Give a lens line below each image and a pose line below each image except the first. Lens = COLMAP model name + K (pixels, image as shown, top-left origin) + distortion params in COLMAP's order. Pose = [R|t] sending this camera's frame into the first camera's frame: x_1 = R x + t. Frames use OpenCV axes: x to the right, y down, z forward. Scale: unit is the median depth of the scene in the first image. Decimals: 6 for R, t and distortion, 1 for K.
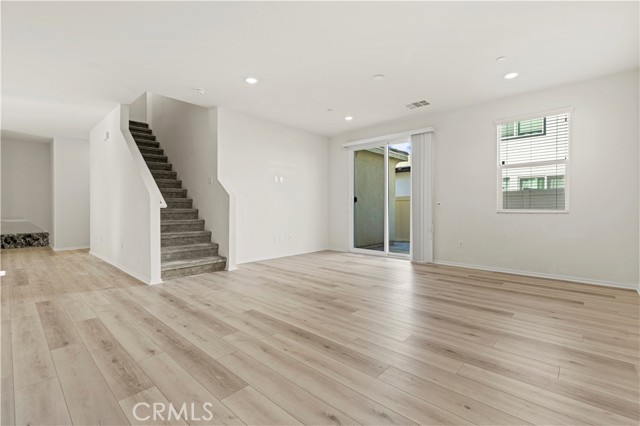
lens RADIAL K [[287.6, 0, 317.2], [0, 287.6, 208.3], [0, 0, 1]] dist [-0.000159, -0.000036]
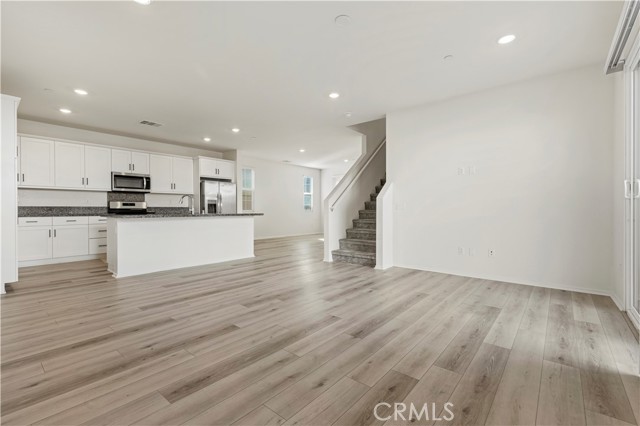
lens RADIAL K [[287.6, 0, 316.6], [0, 287.6, 214.1], [0, 0, 1]] dist [-0.000159, -0.000036]
pose [[0.051573, 0.015474, -0.998549, 1.260037], [-0.007468, 0.999858, 0.015109, 0.004985], [0.998641, 0.006678, 0.051681, 1.274324]]
